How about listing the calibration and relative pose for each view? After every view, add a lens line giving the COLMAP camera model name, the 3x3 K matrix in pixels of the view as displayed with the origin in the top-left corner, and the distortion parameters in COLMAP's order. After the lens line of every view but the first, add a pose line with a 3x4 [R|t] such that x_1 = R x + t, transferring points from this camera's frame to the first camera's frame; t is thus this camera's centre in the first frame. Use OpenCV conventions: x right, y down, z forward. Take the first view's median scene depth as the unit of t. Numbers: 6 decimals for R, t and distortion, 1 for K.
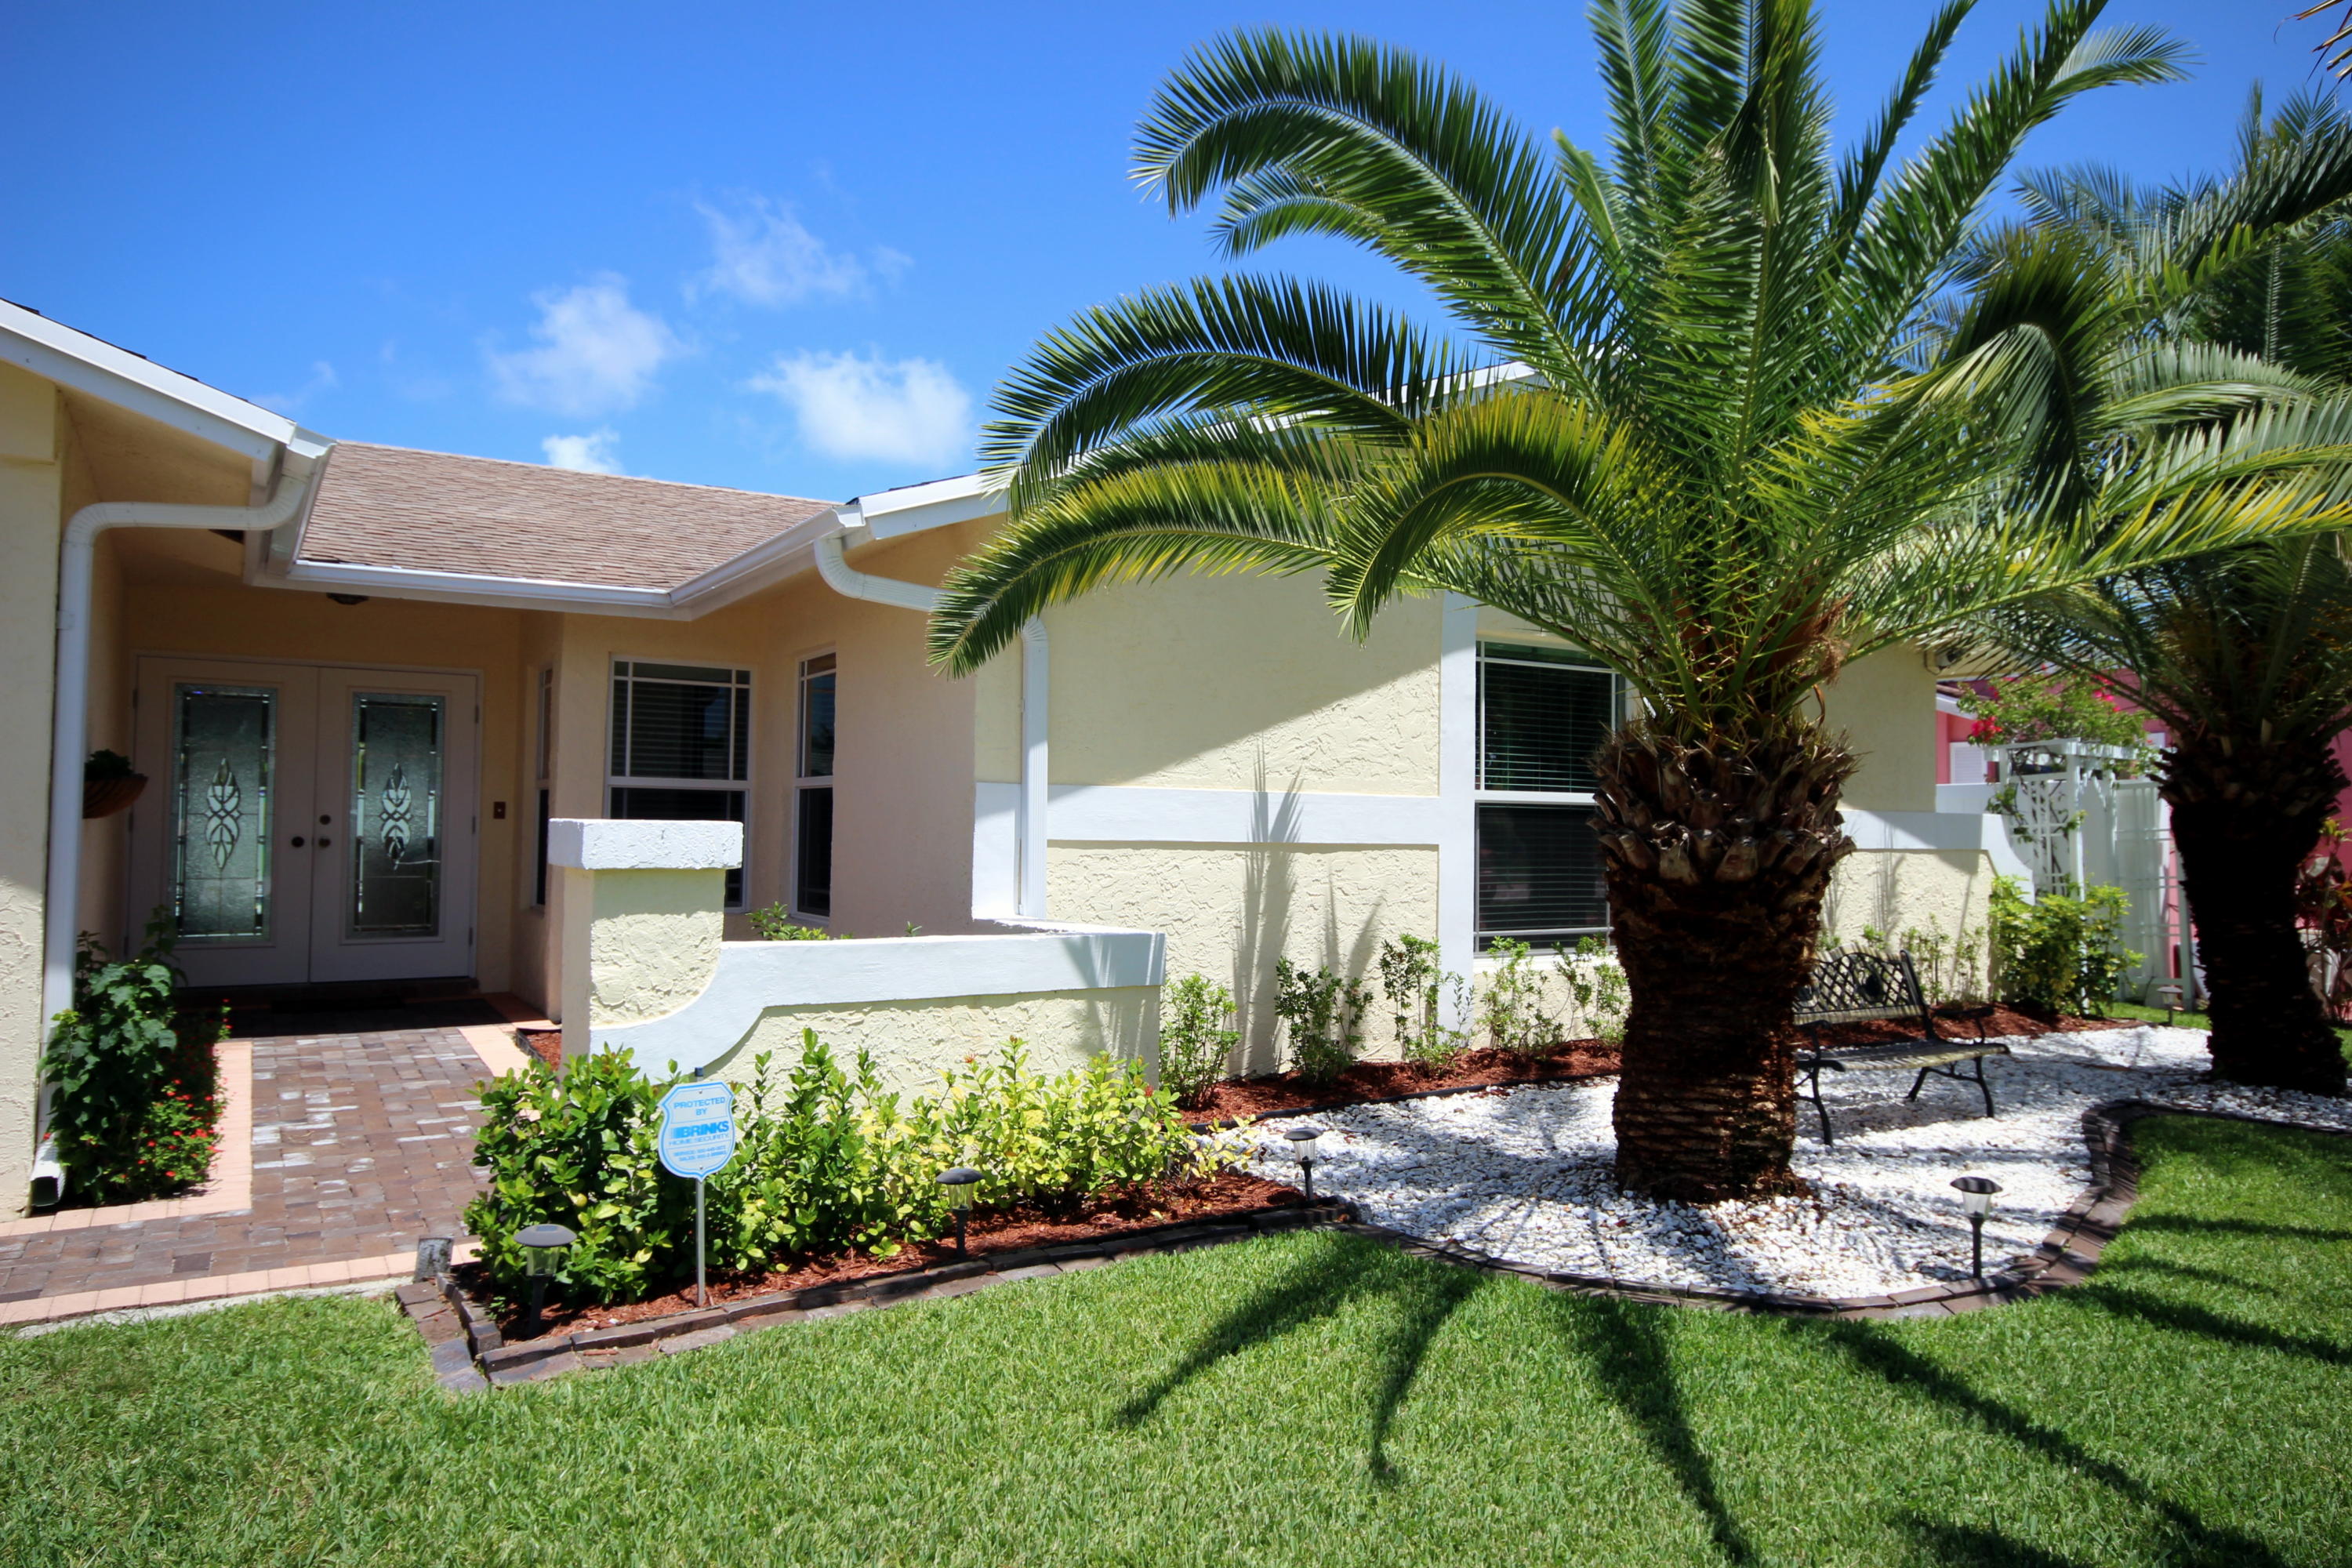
lens RADIAL K [[1504.0, 0, 1176.0], [0, 1504.0, 784.0], [0, 0, 1]] dist [0.006006, -0.000728]
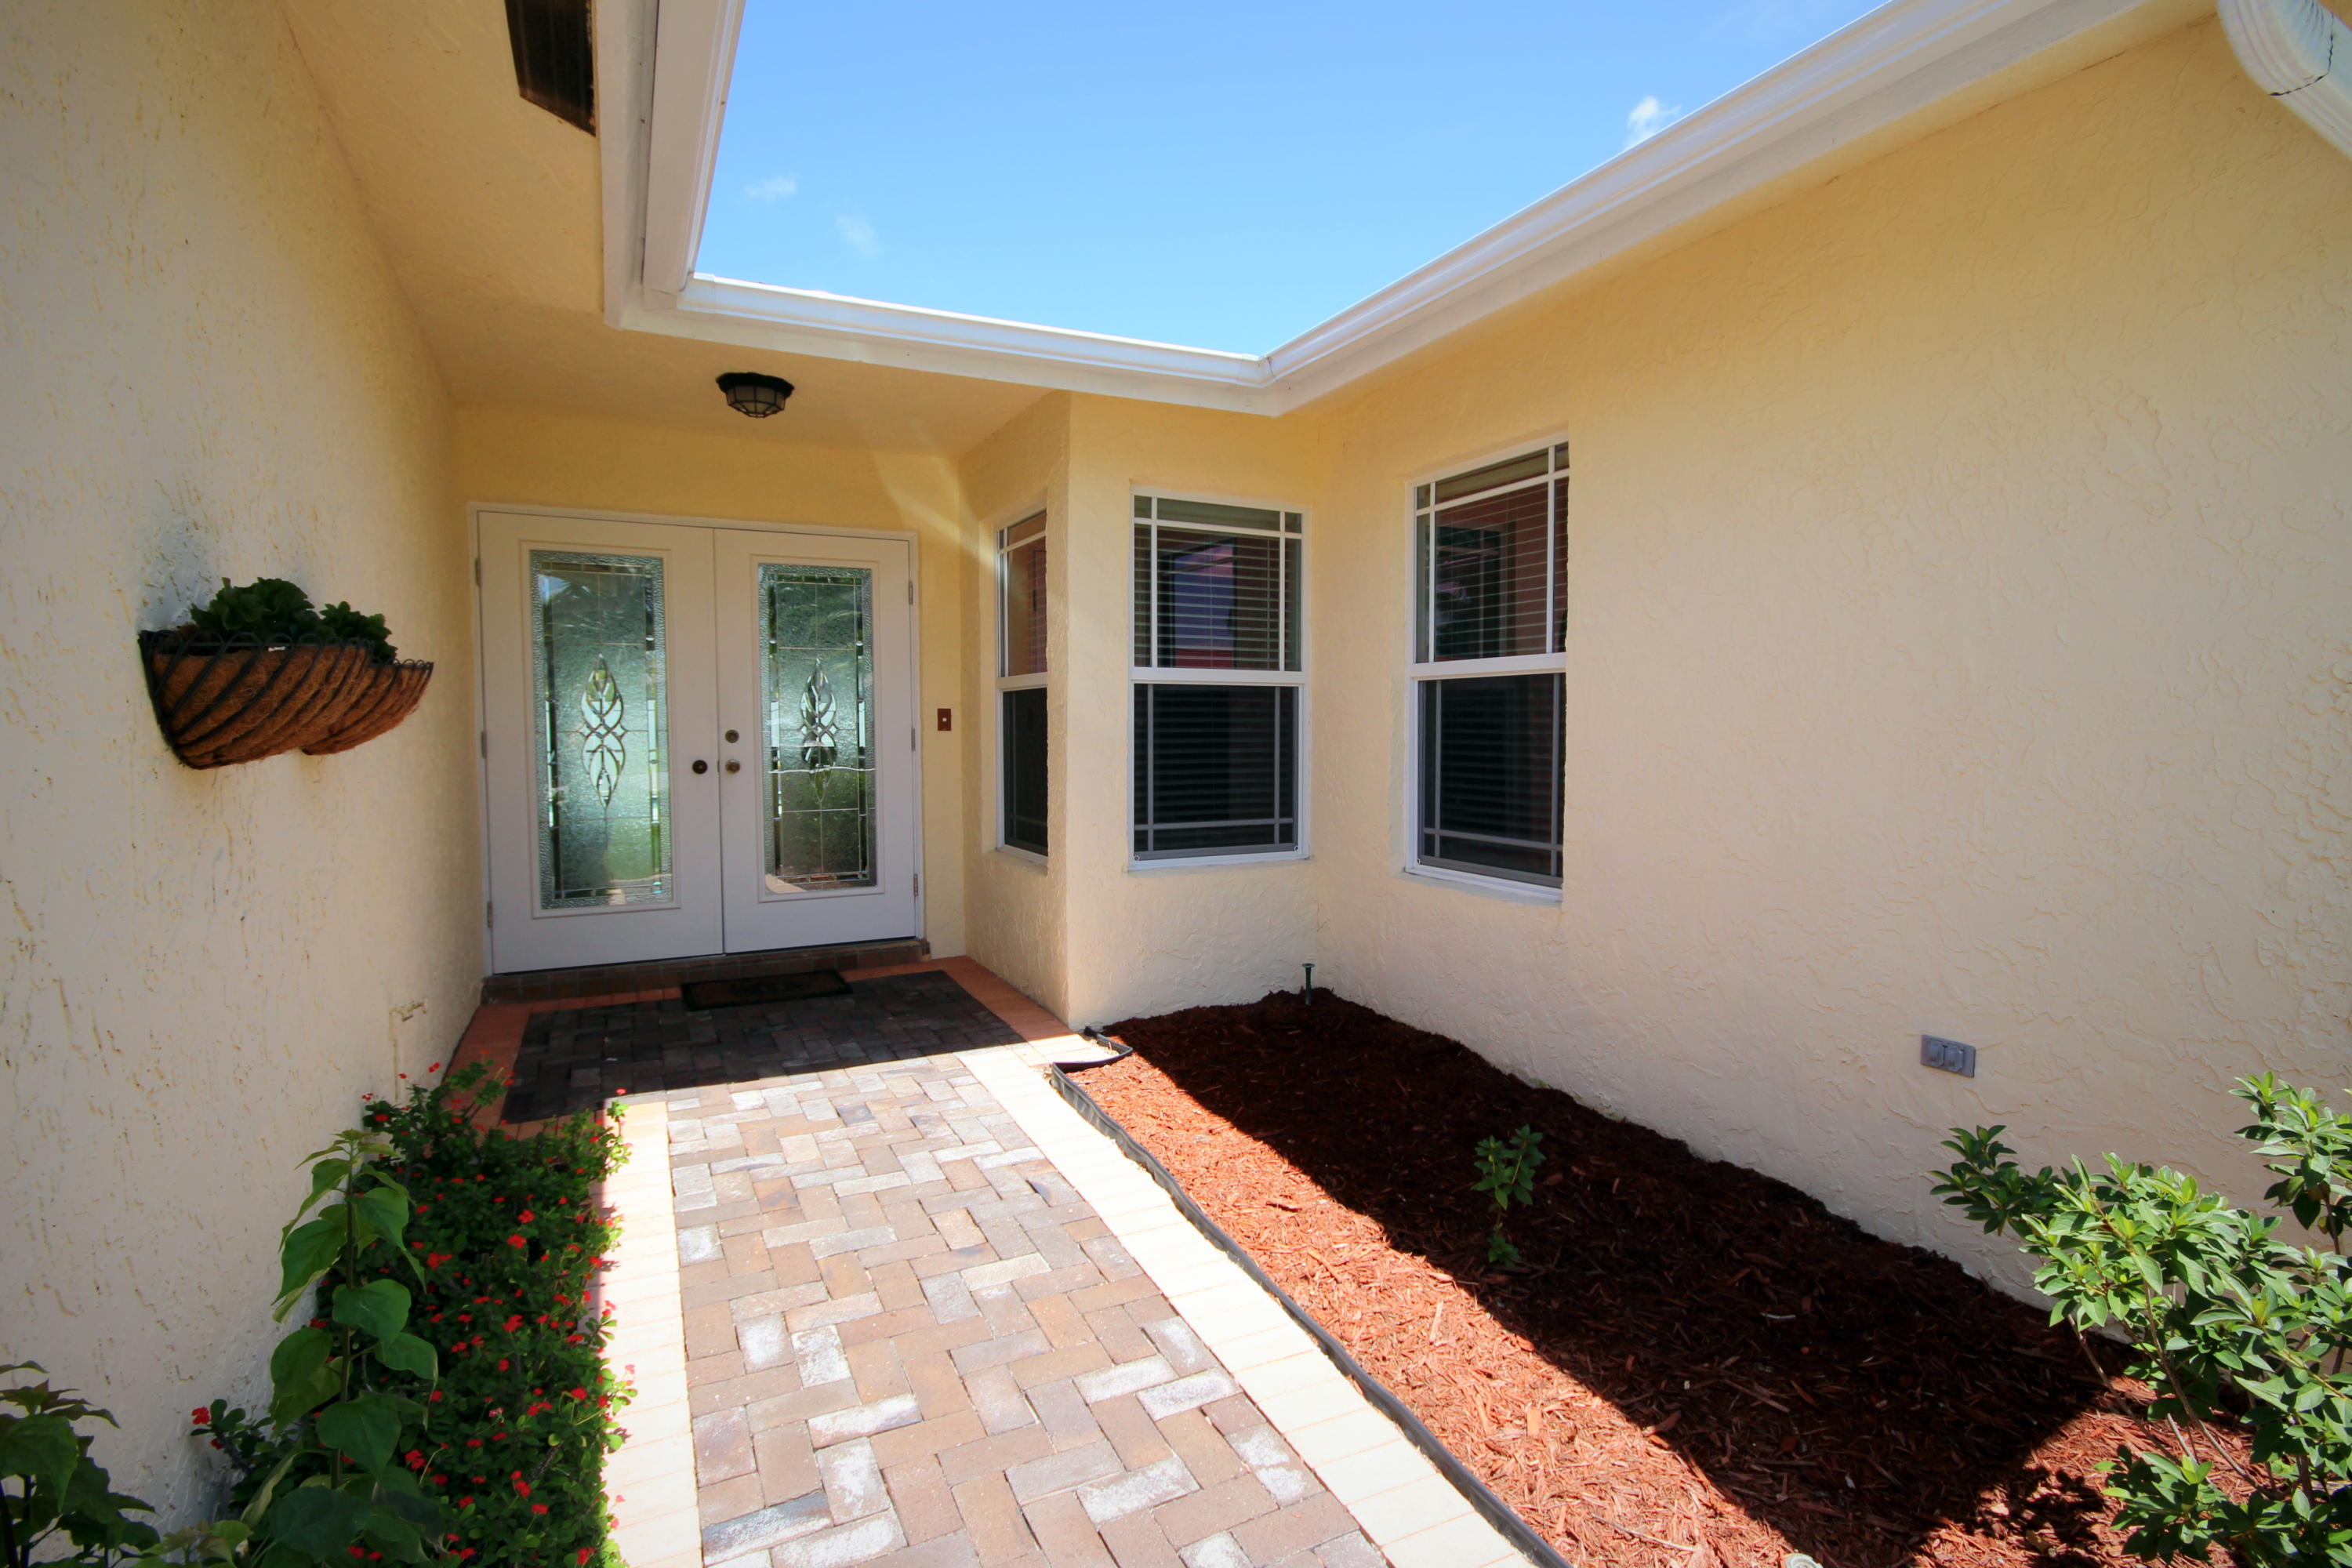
lens RADIAL K [[1087.1, 0, 1176.0], [0, 1087.1, 784.0], [0, 0, 1]] dist [0.002078, -0.000073]
pose [[0.995798, -0.011494, -0.090856, -0.381582], [0.019230, 0.996218, 0.084738, 0.007363], [0.089538, -0.086129, 0.992252, 0.620119]]
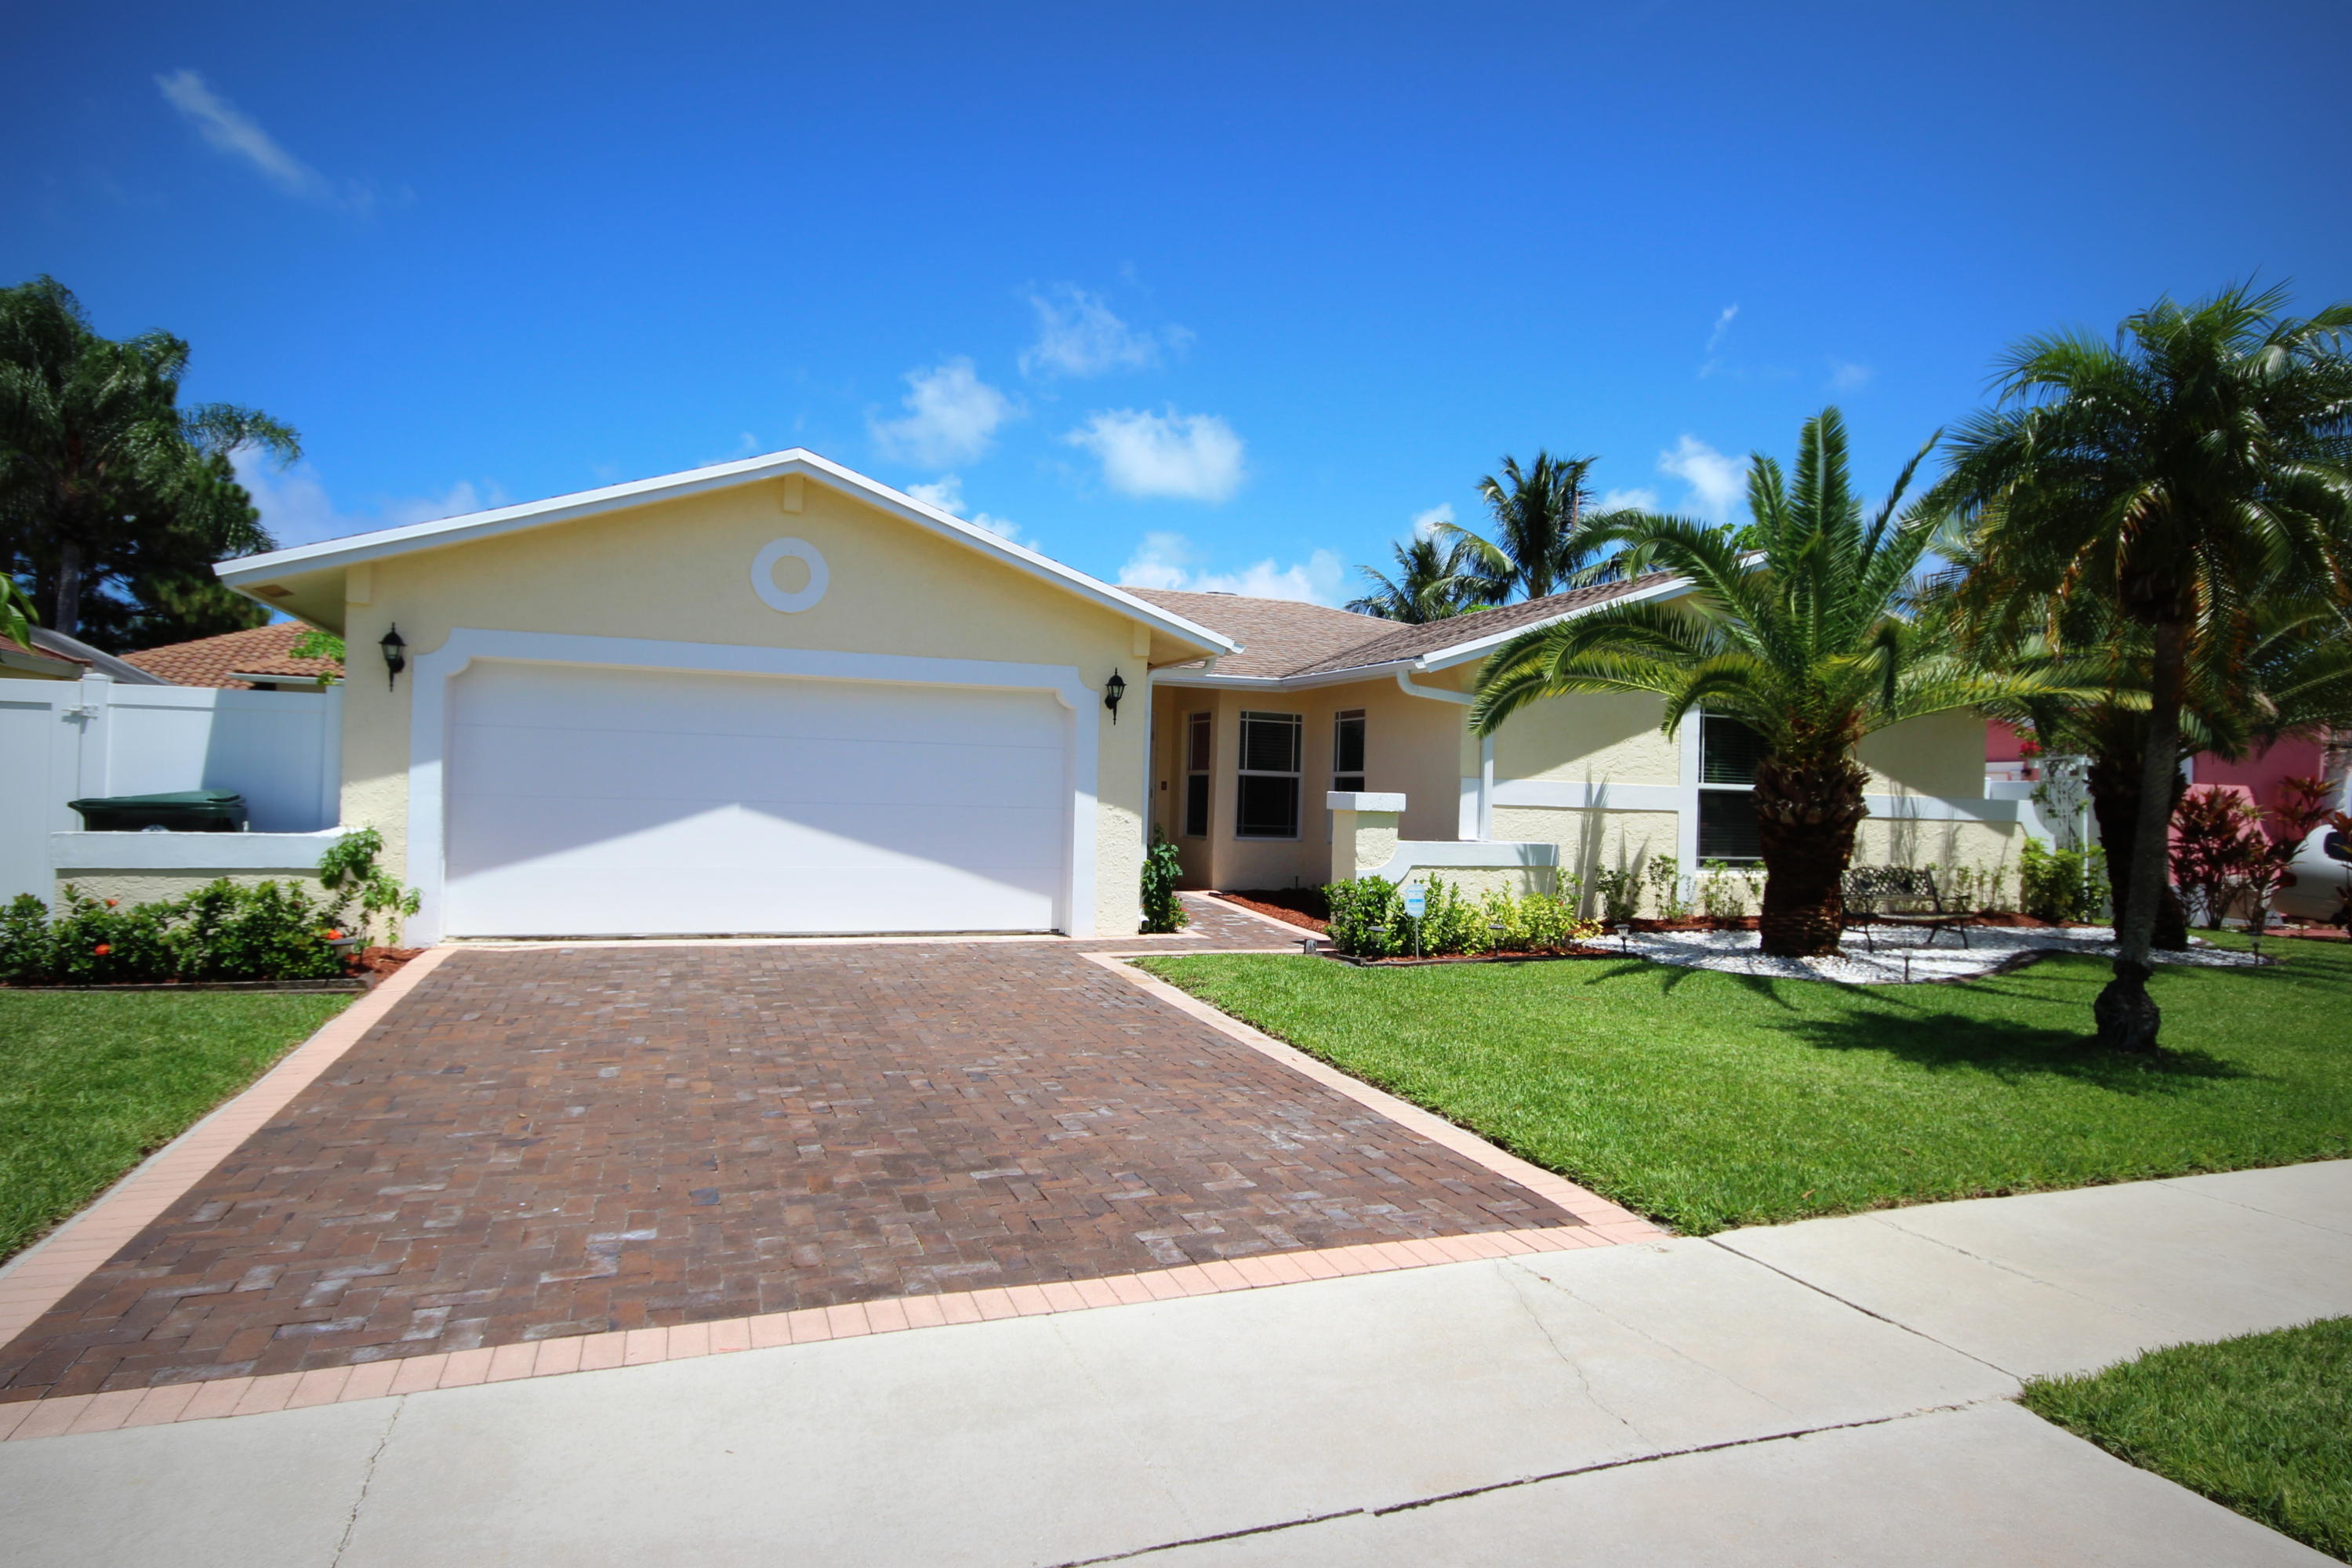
lens RADIAL K [[1256.5, 0, 1176.0], [0, 1256.5, 784.0], [0, 0, 1]] dist [-0.002024, -0.000222]
pose [[0.982120, 0.013947, -0.187739, -0.176074], [-0.011159, 0.999811, 0.015900, -0.014607], [0.187925, -0.013520, 0.982090, -0.796462]]
